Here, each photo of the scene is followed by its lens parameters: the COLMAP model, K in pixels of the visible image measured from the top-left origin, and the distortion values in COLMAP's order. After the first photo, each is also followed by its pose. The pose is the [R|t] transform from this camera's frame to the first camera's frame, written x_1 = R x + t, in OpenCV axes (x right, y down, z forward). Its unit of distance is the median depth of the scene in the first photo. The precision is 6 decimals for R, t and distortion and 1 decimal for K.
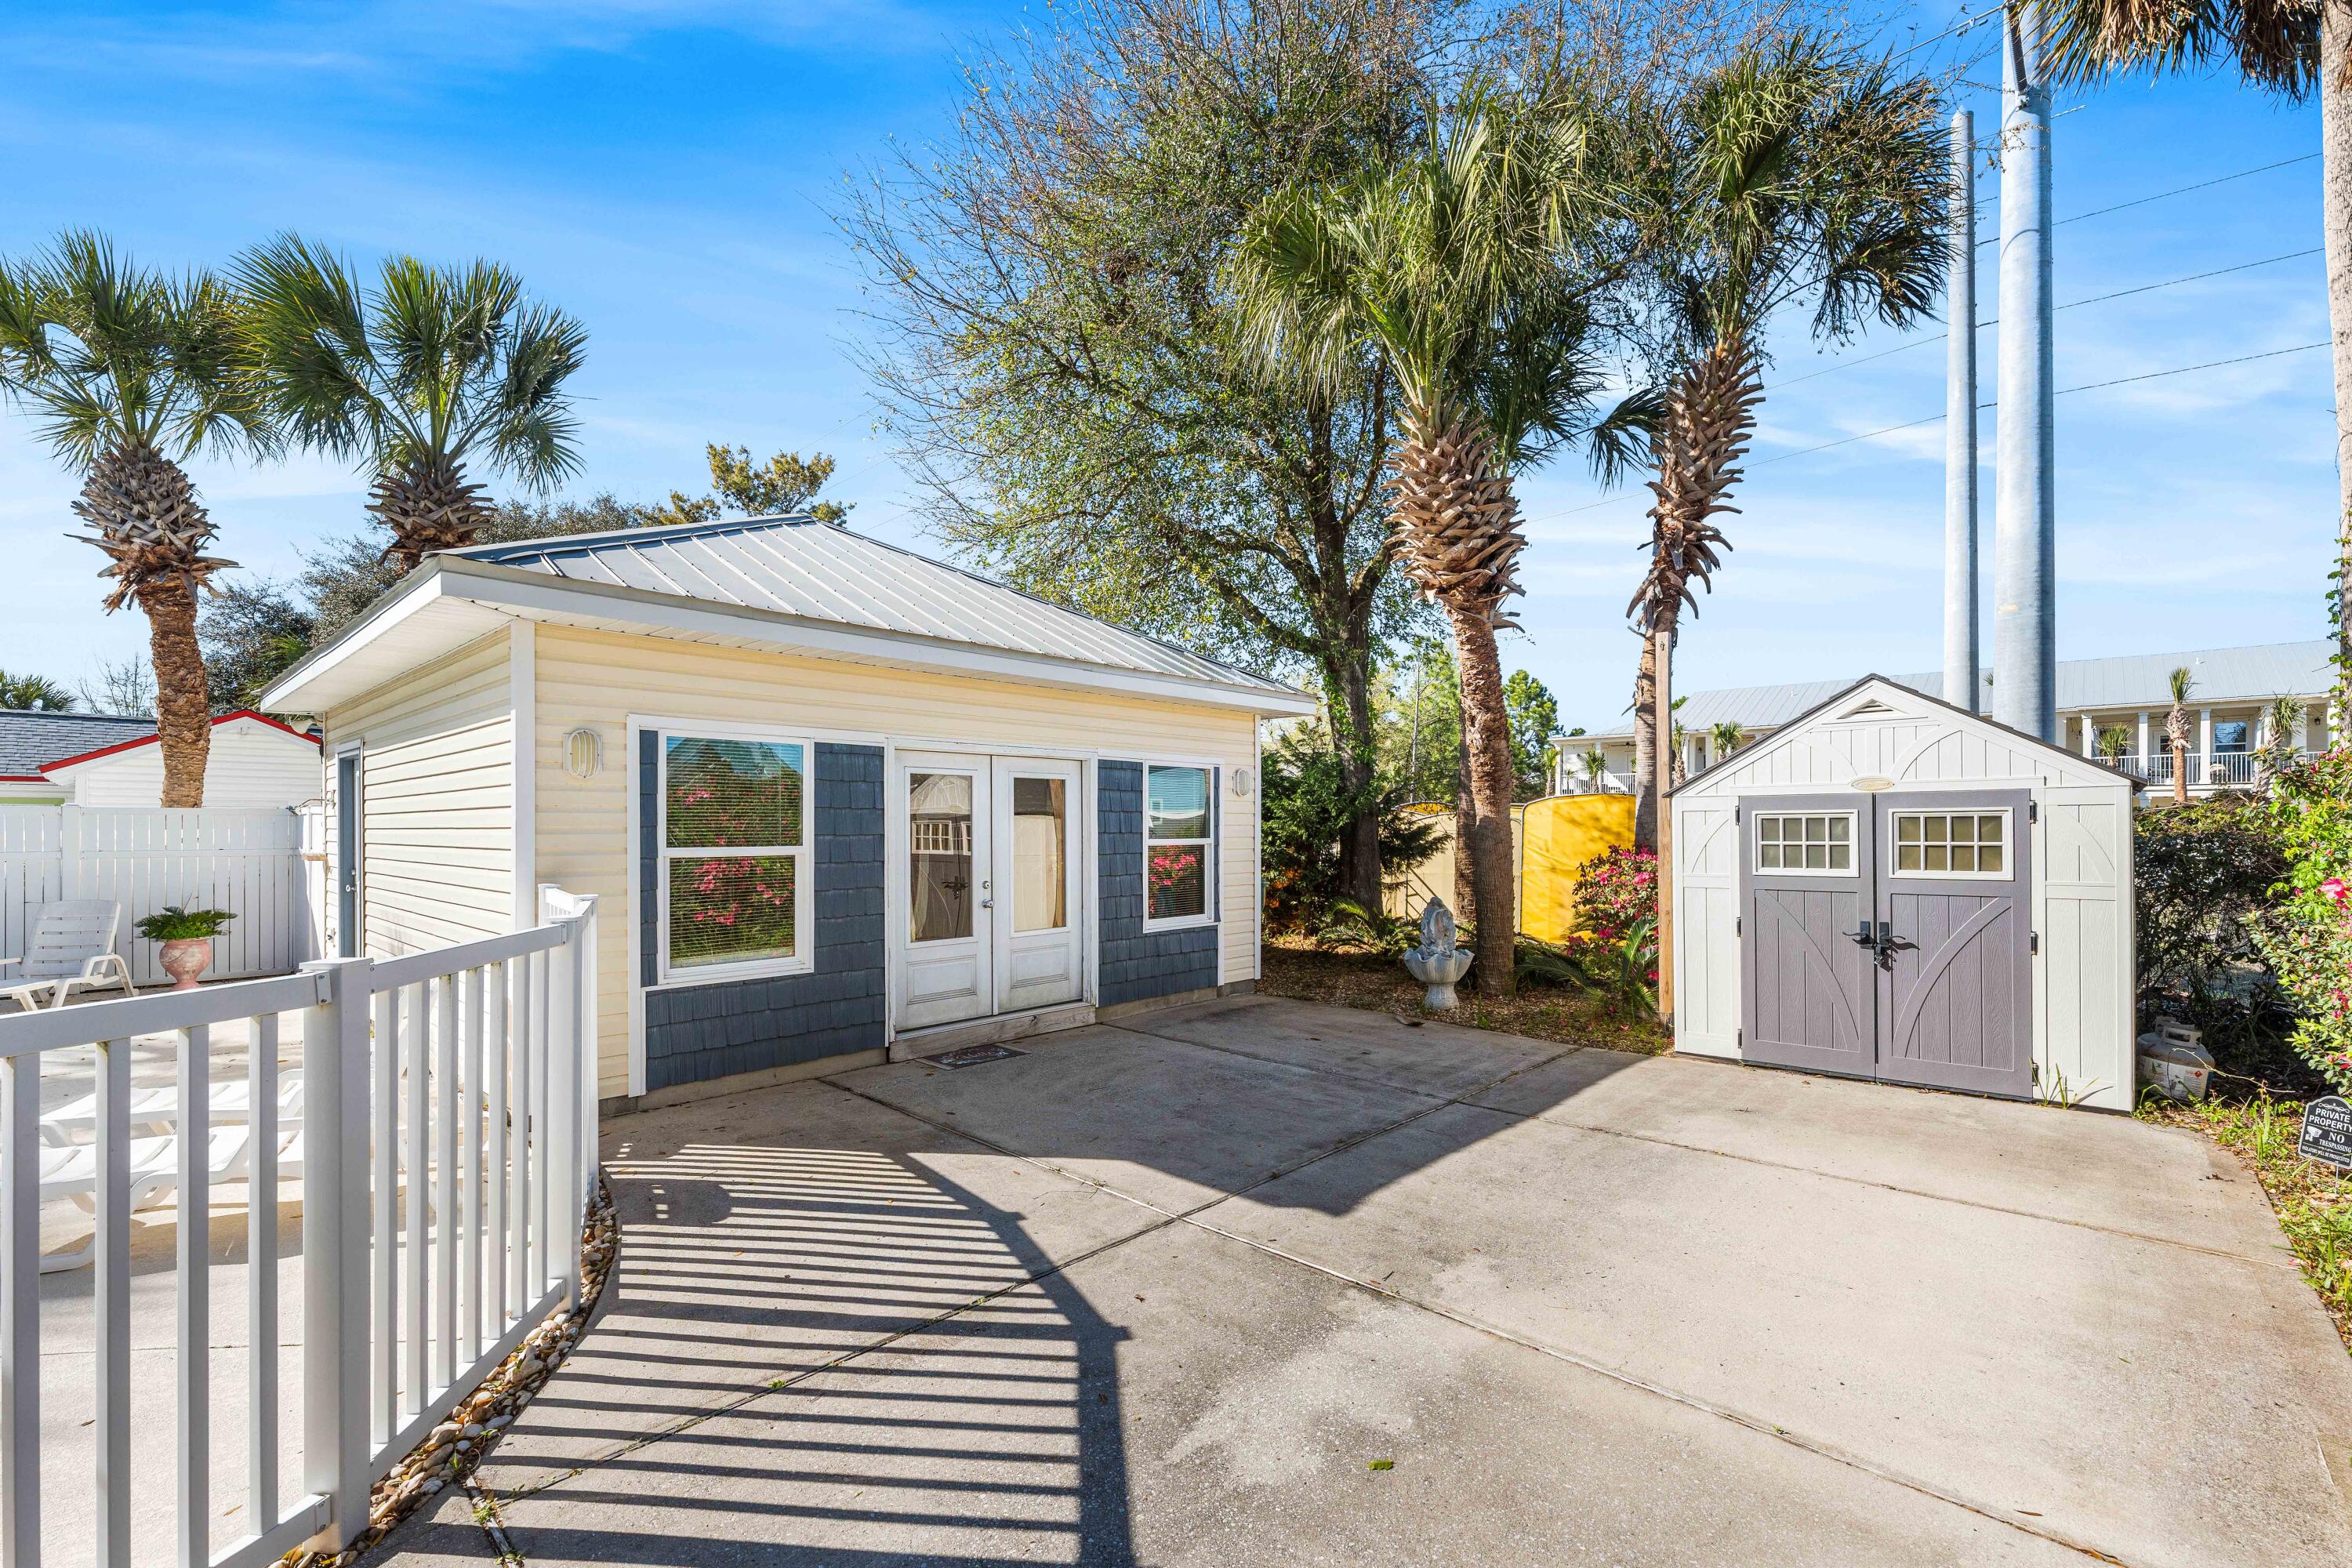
lens RADIAL K [[1005.0, 0, 1175.9], [0, 1005.0, 823.1], [0, 0, 1]] dist [-0.001749, -0.000277]
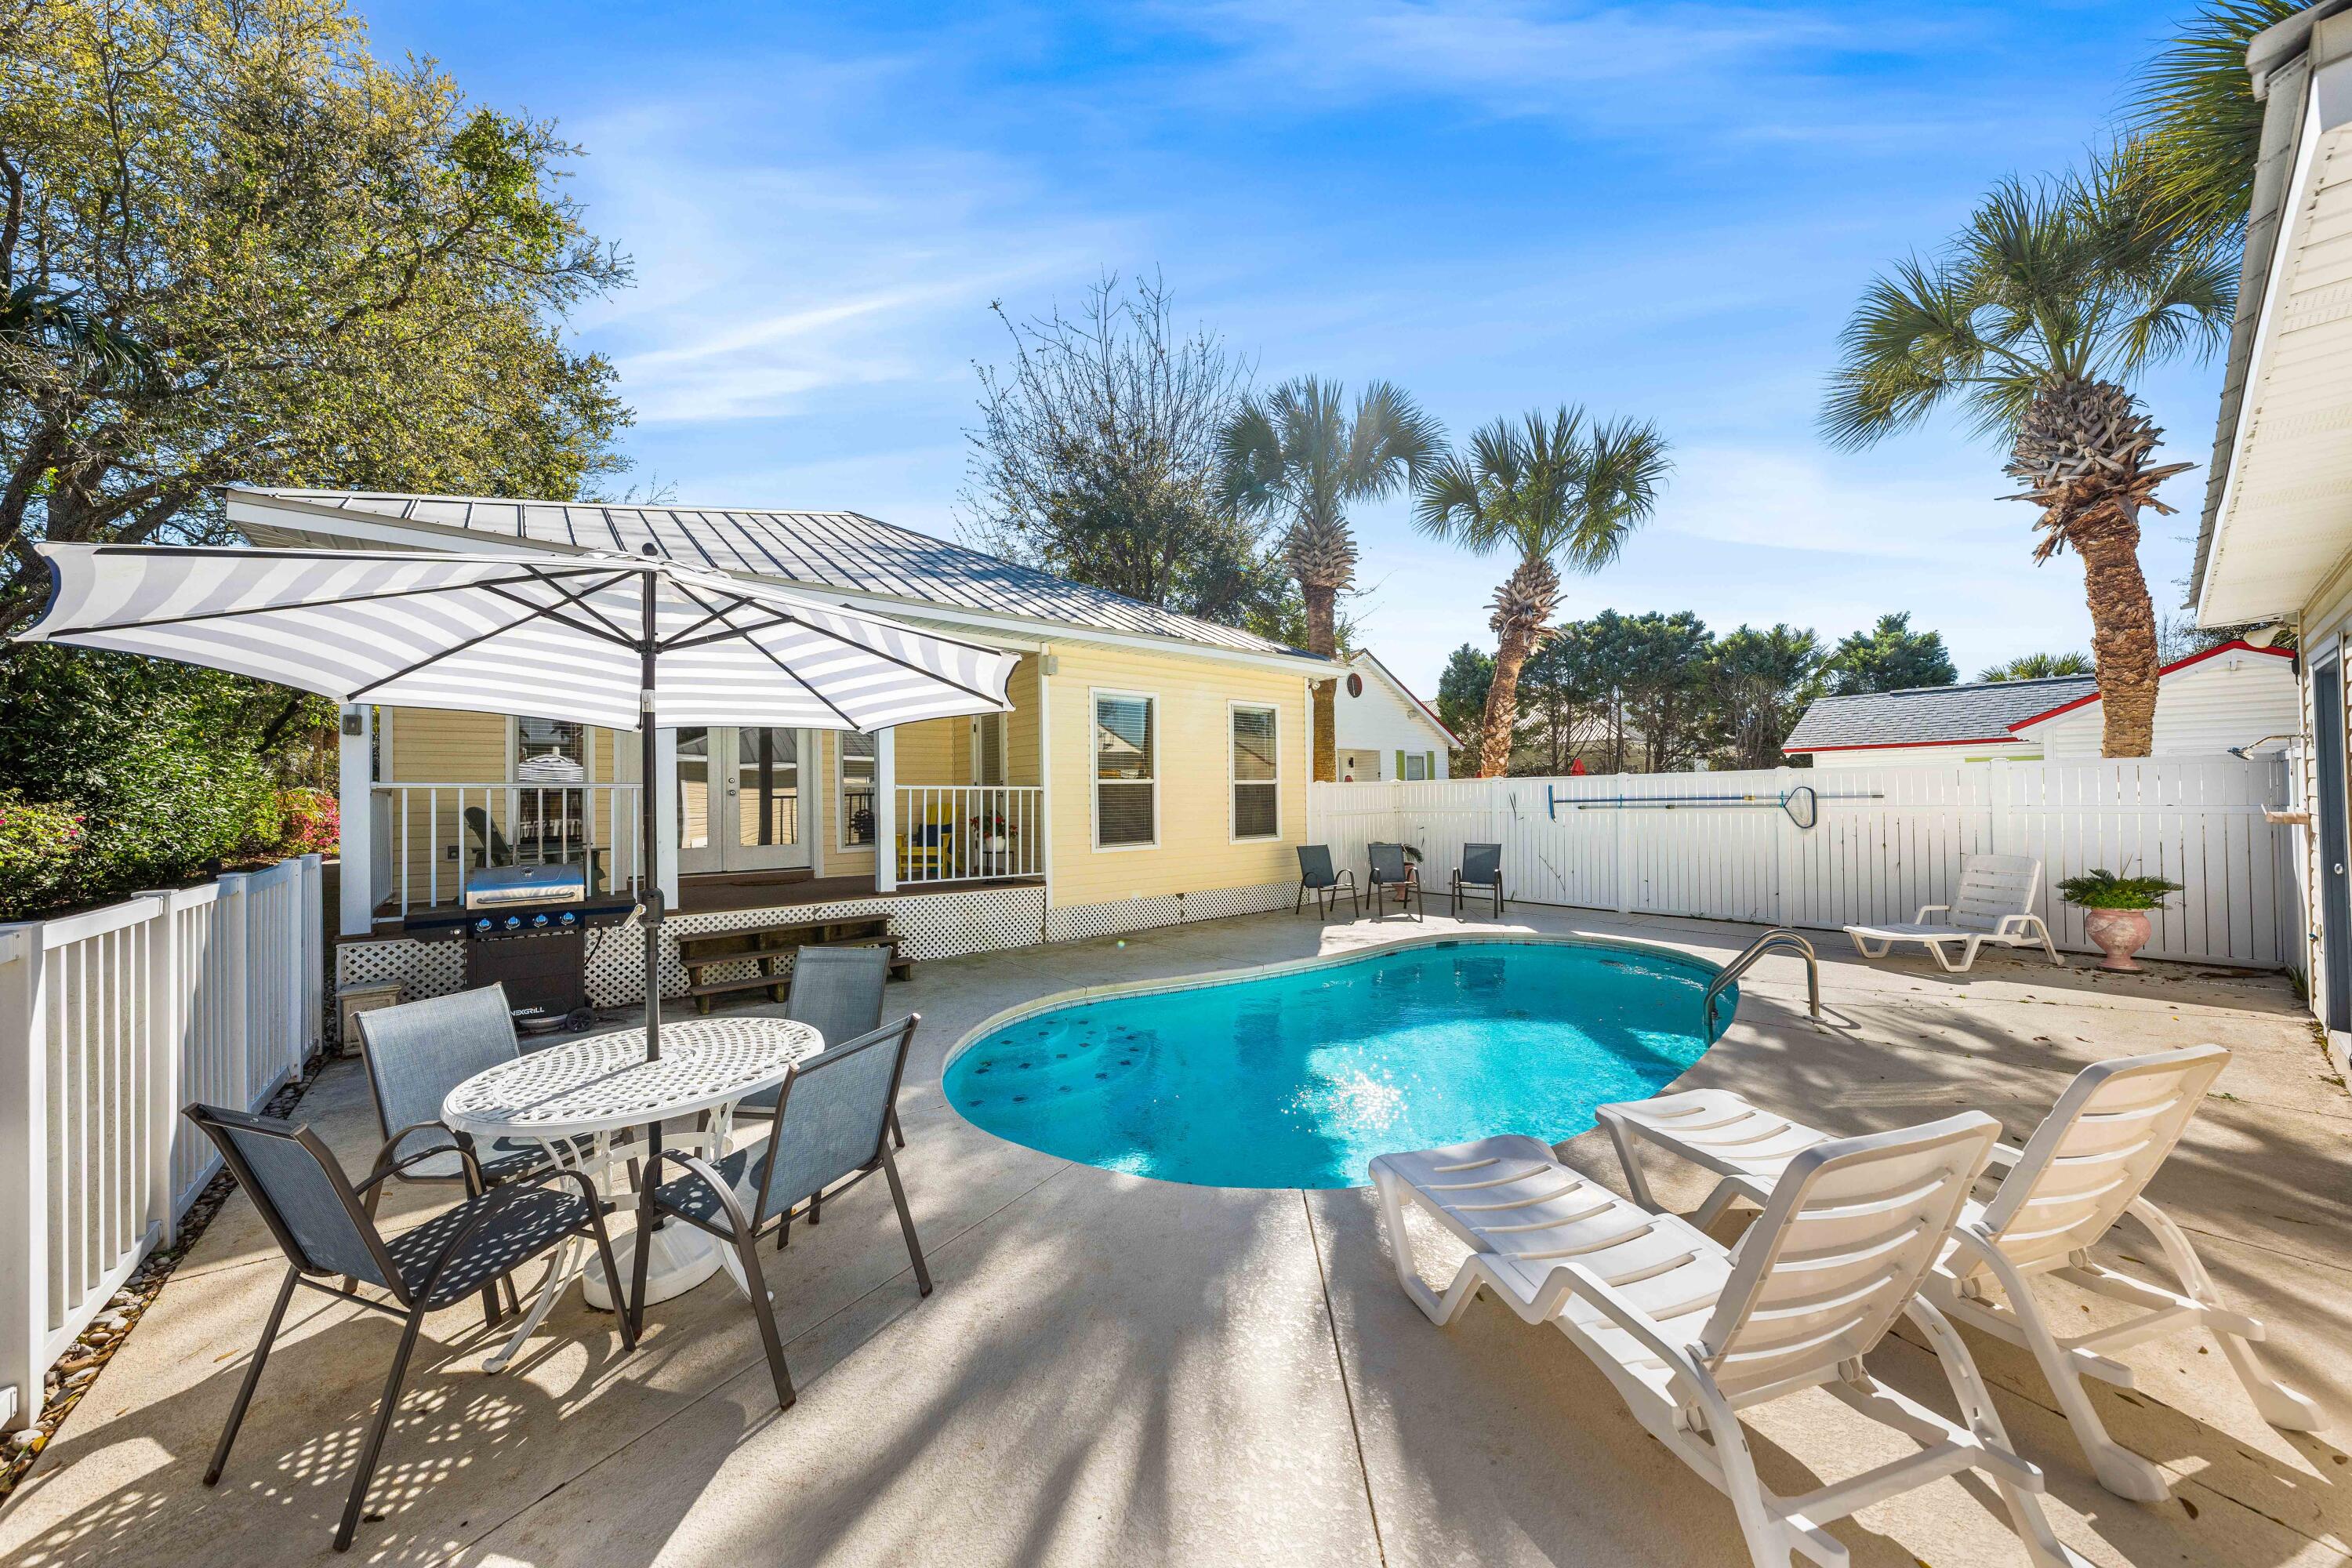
lens RADIAL K [[800.0, 0, 1176.0], [0, 800.0, 784.0], [0, 0, 1]] dist [-0.000137, 0.000020]
pose [[-0.141641, -0.008816, -0.989879, -0.167567], [0.017289, 0.999786, -0.011378, 0.001365], [0.989767, -0.018725, -0.141458, 0.266417]]
